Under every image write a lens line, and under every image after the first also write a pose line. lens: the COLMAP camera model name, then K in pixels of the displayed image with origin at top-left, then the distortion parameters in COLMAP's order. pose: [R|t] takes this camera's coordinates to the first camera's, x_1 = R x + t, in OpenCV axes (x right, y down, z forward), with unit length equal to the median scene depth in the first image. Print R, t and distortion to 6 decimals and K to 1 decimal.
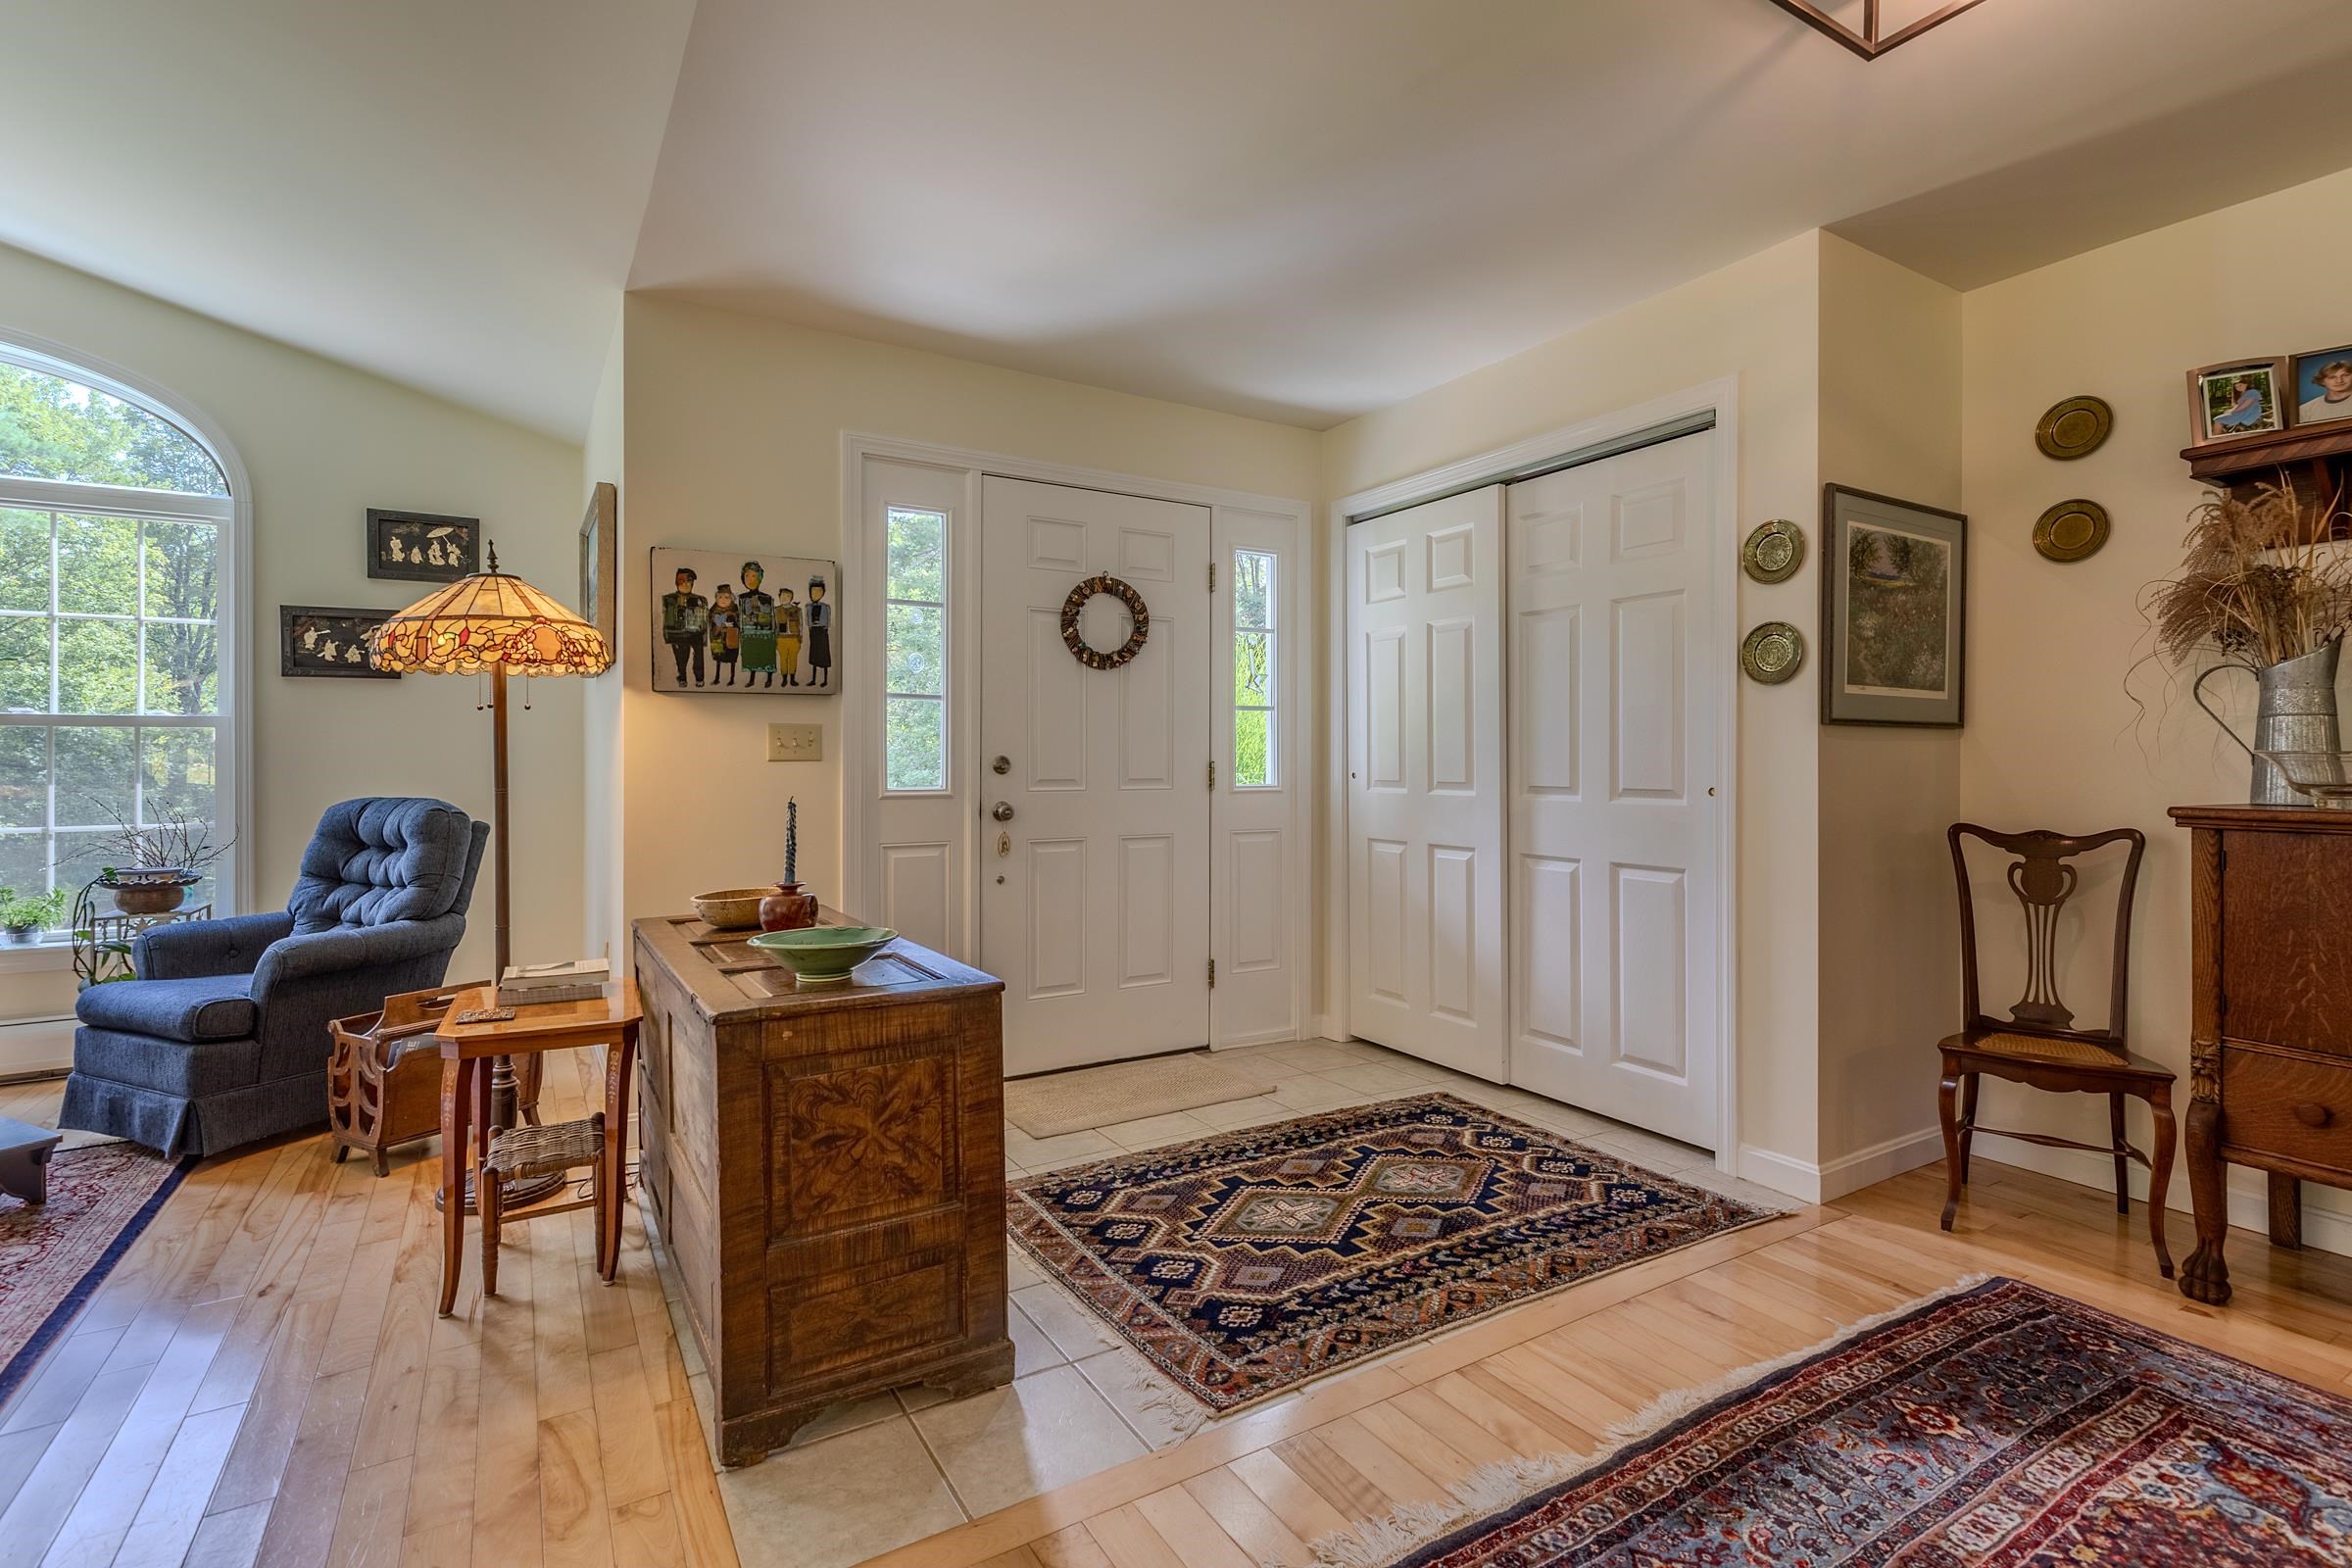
lens RADIAL K [[1076.3, 0, 1163.1], [0, 1076.3, 762.5], [0, 0, 1]] dist [0.007295, 0.000240]
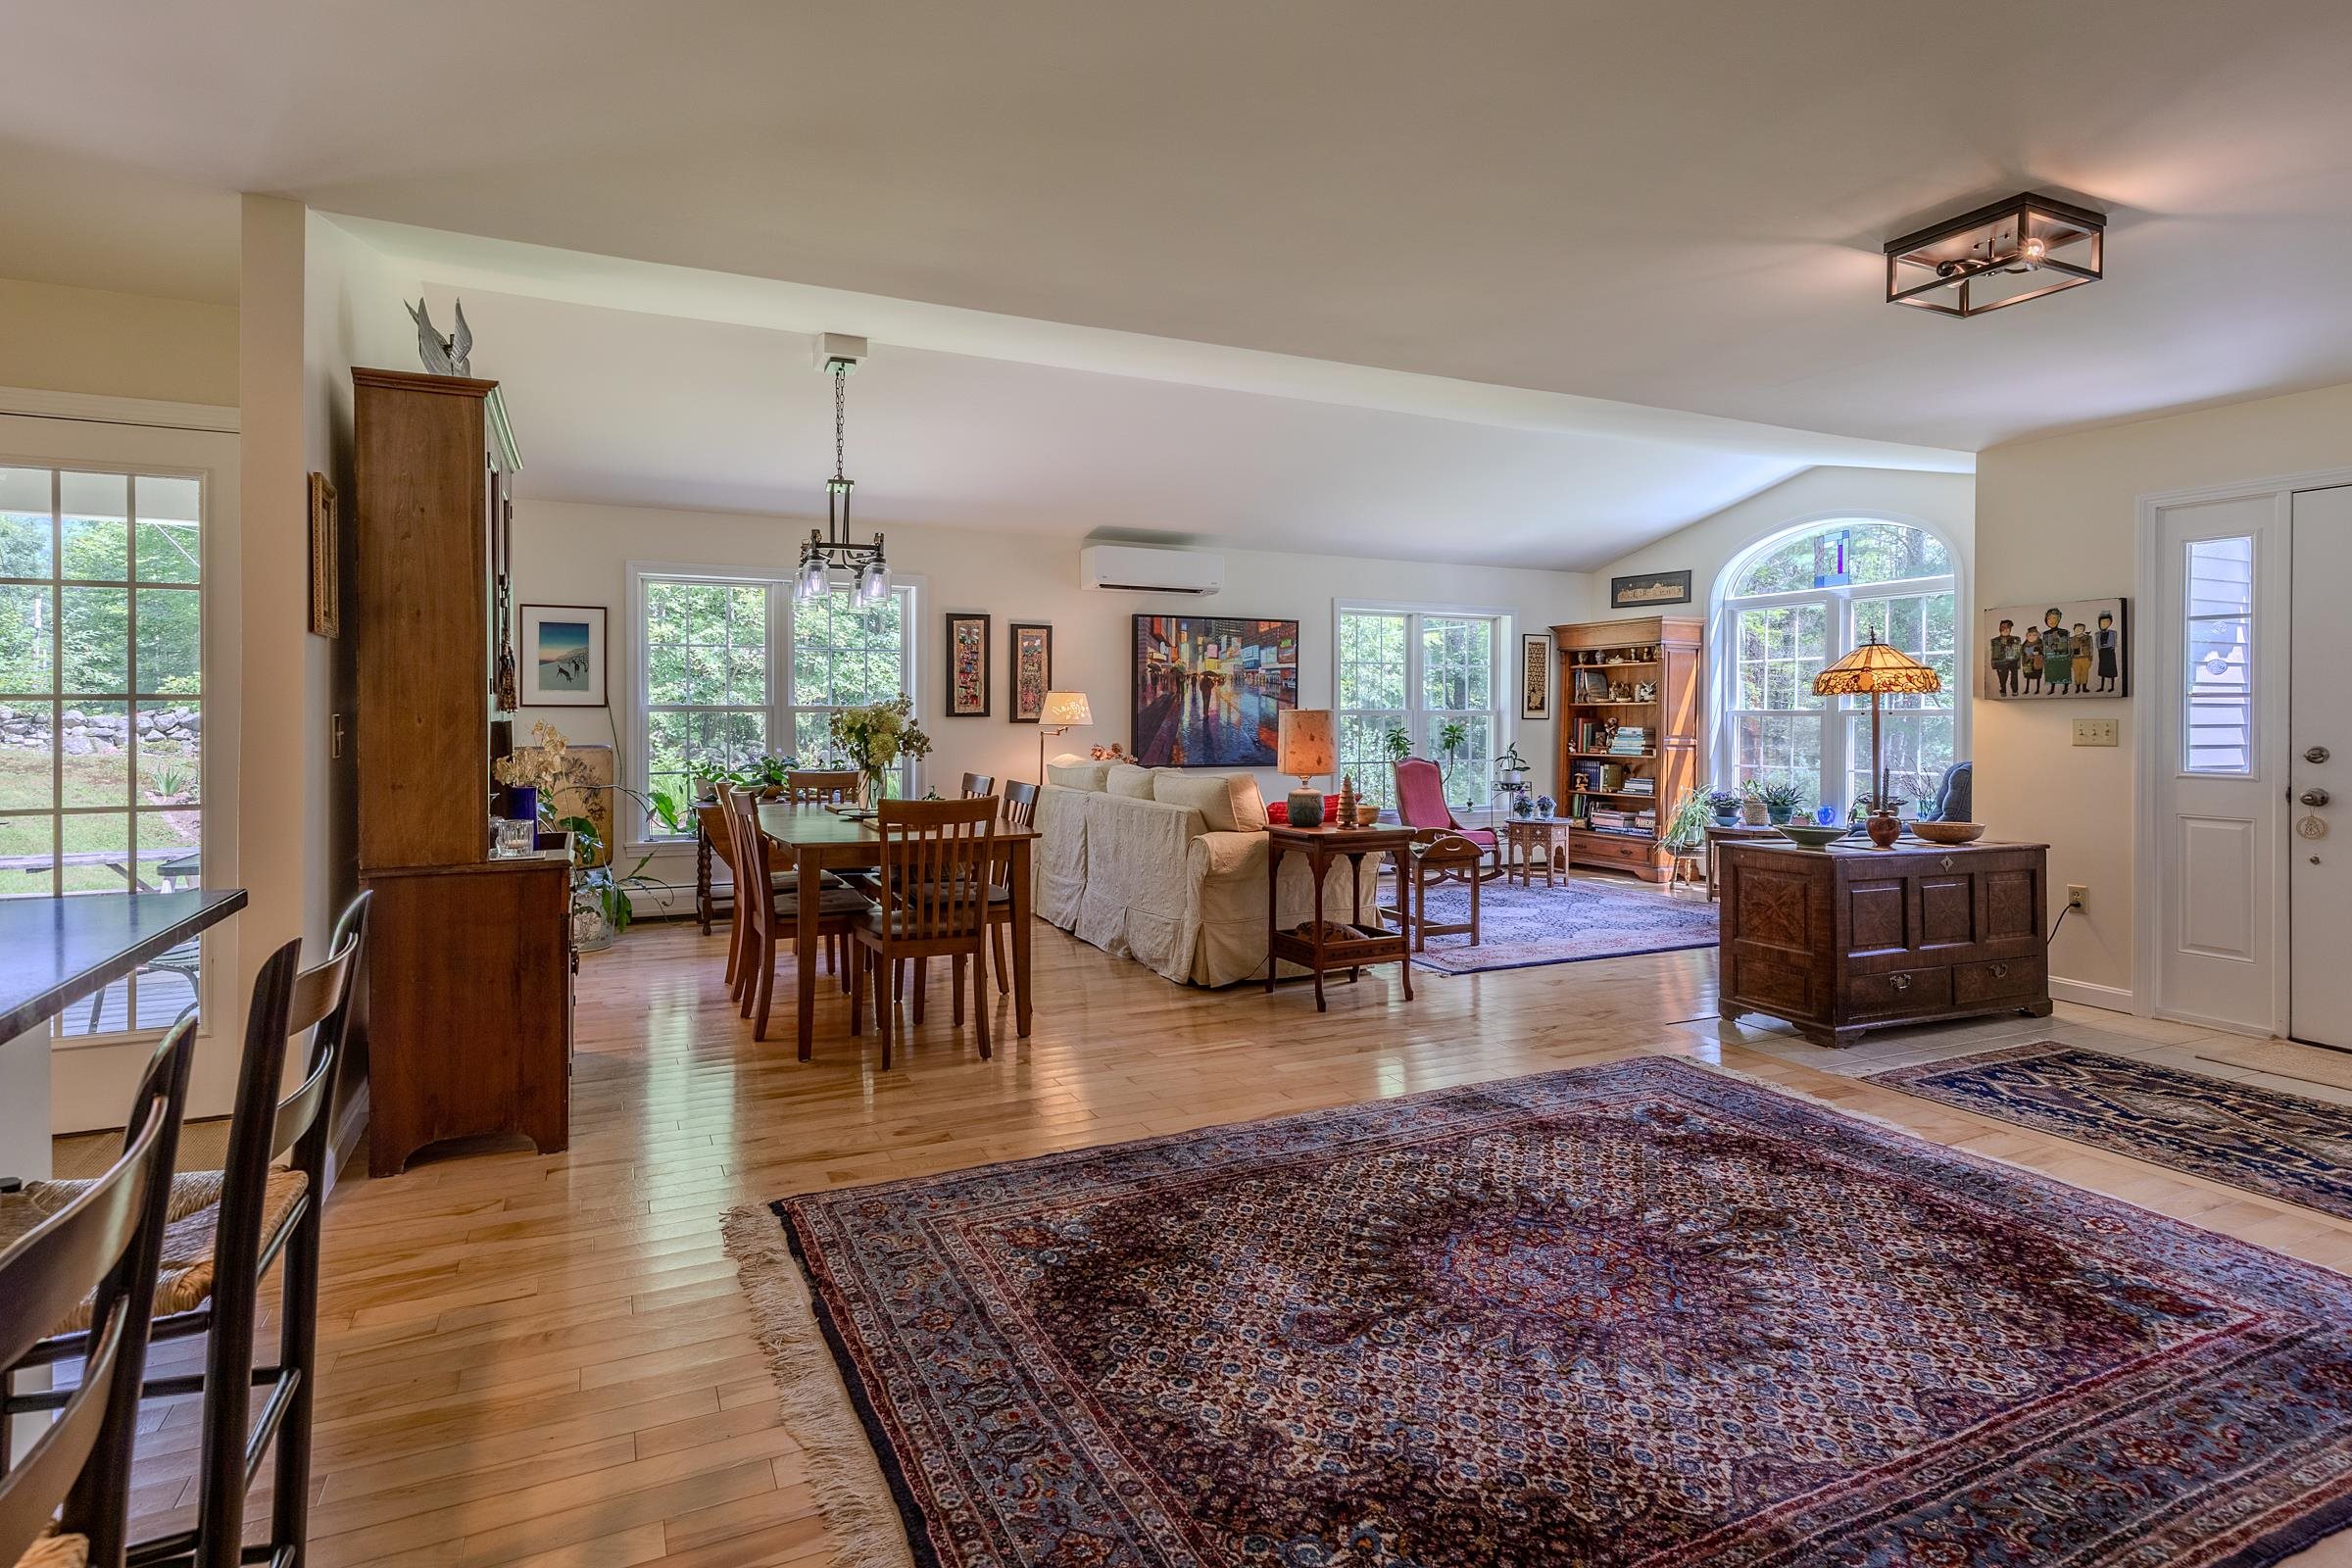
lens RADIAL K [[1159.5, 0, 1097.8], [0, 1159.5, 722.3], [0, 0, 1]] dist [0.002144, 0.002134]
pose [[-0.131775, 0.004592, -0.991269, 1.331231], [-0.002941, 0.999983, 0.005023, -0.036527], [0.991275, 0.003577, -0.131759, -0.069326]]
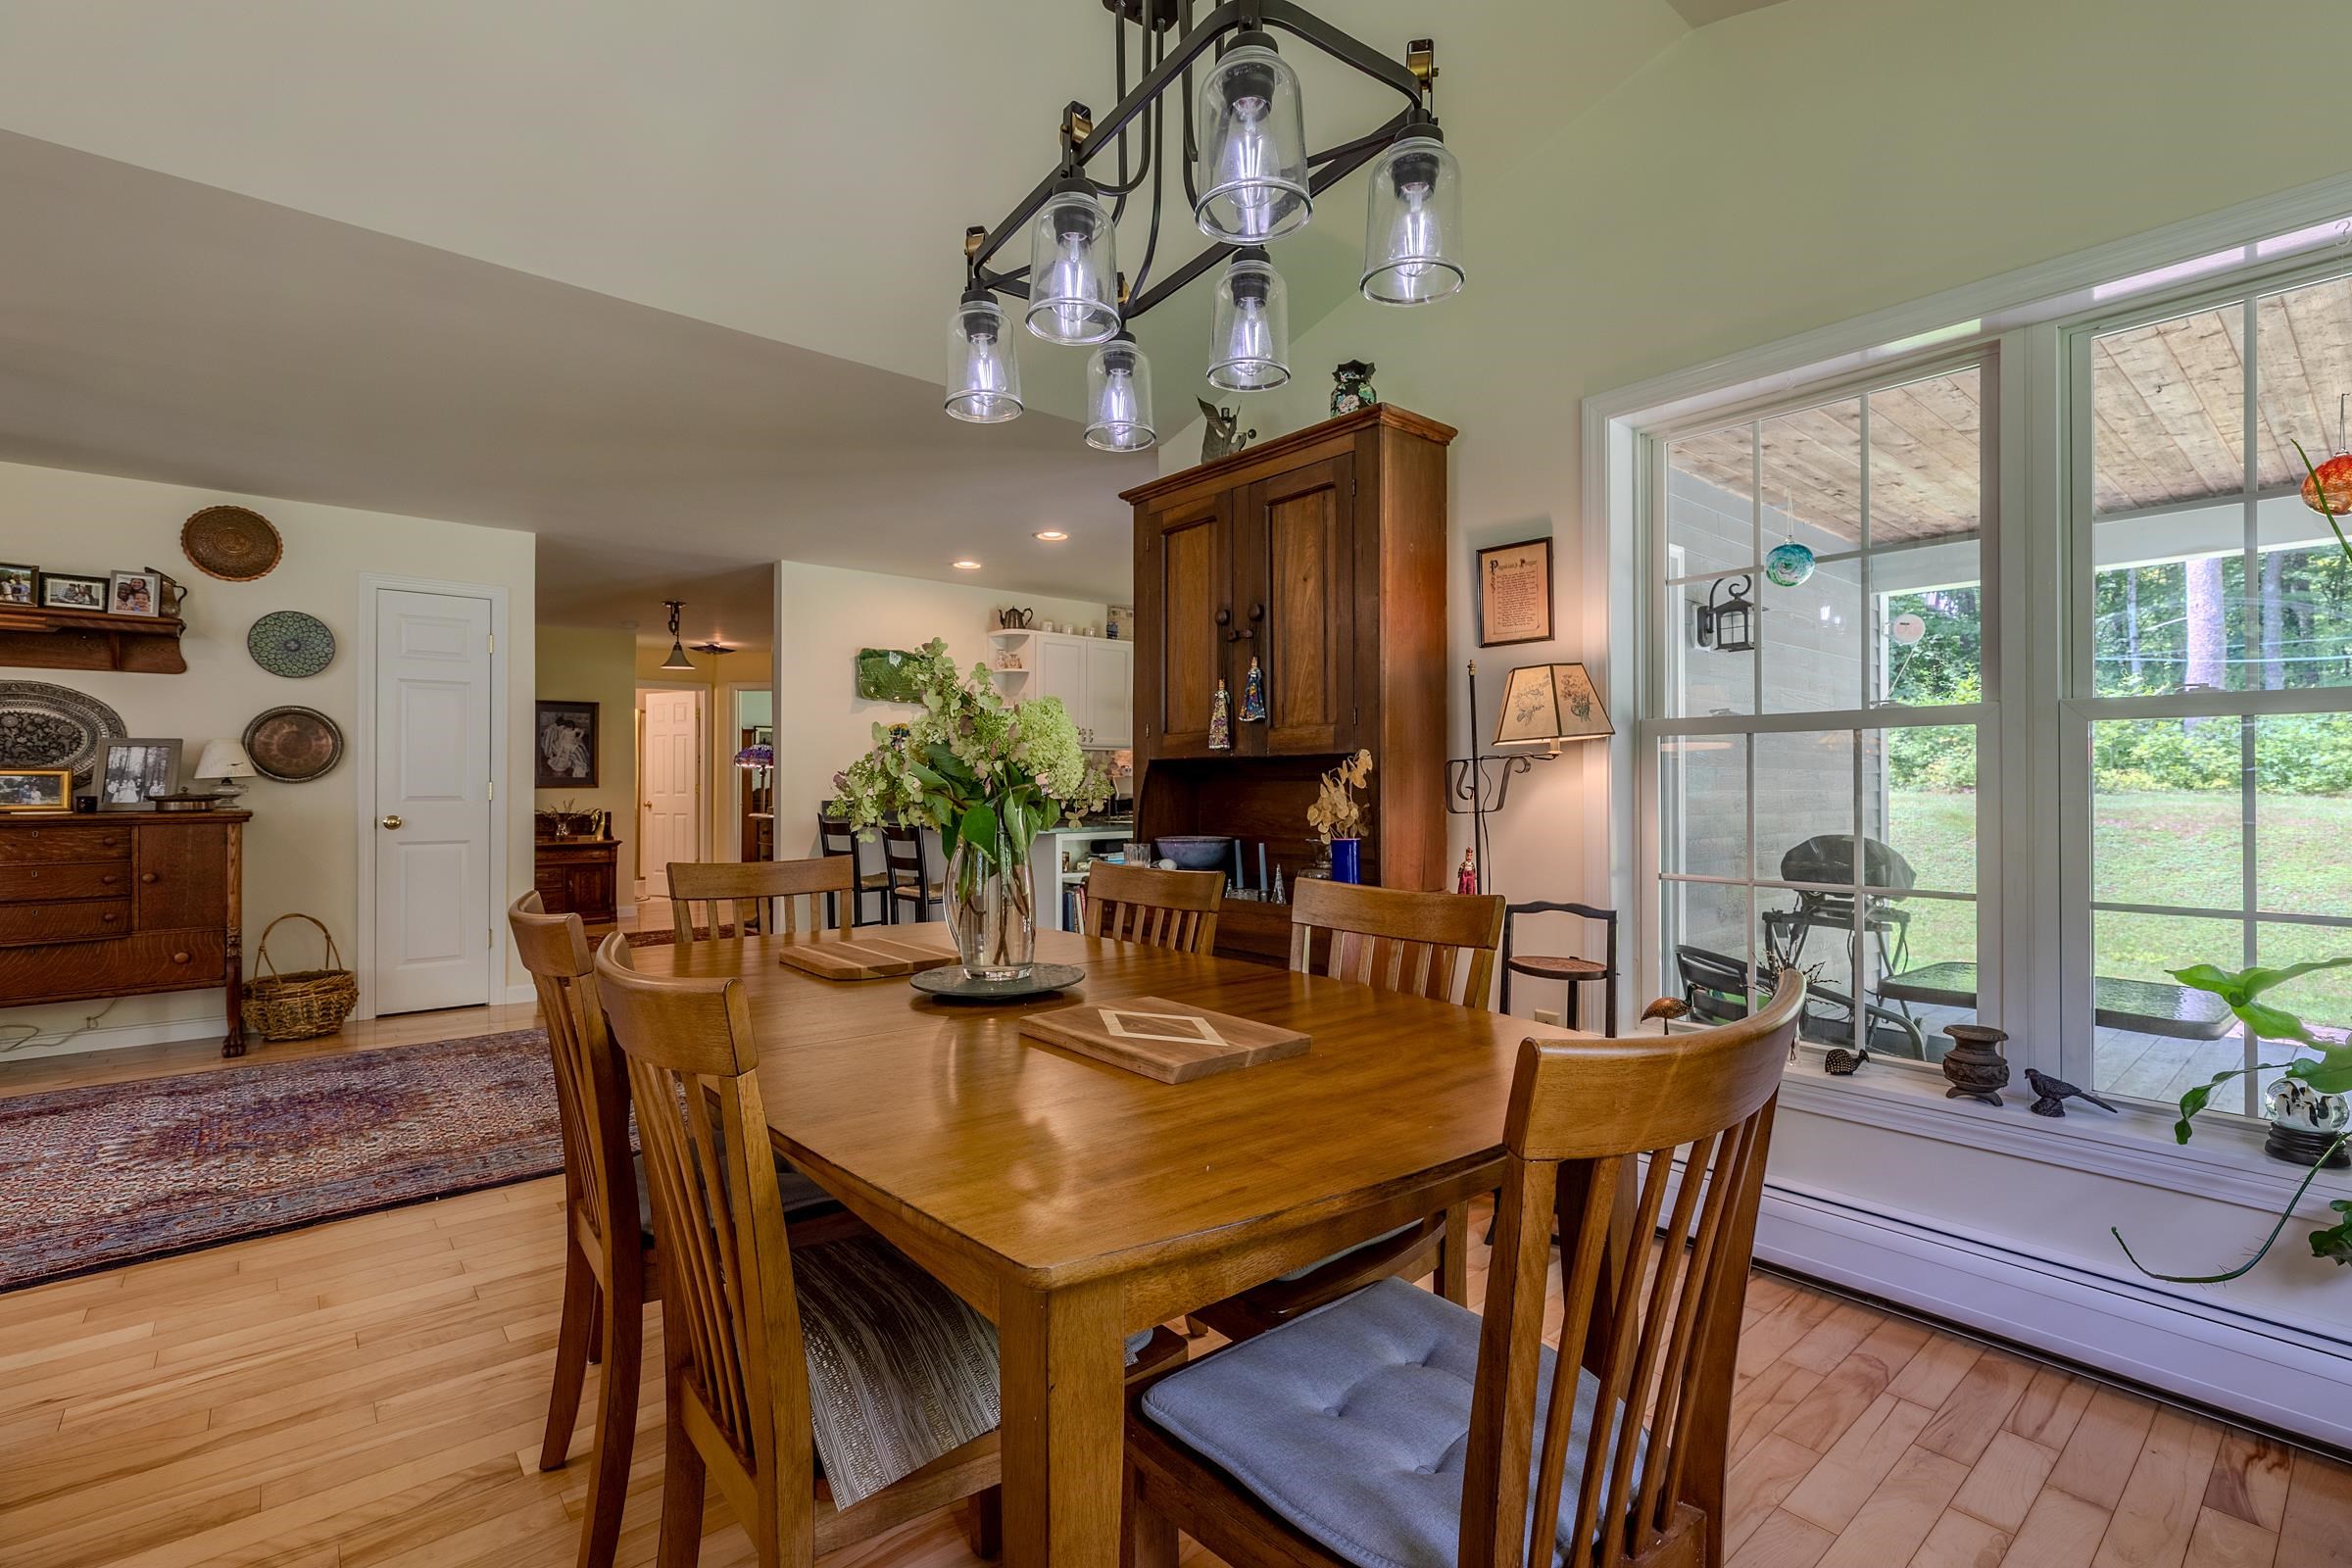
lens RADIAL K [[1076.3, 0, 1168.2], [0, 1076.3, 767.6], [0, 0, 1]] dist [0.007295, 0.000240]
pose [[-0.149458, 0.017478, 0.988614, -0.705922], [-0.000092, 0.999844, -0.017690, -0.002526], [-0.988768, -0.002735, -0.149433, -0.572788]]
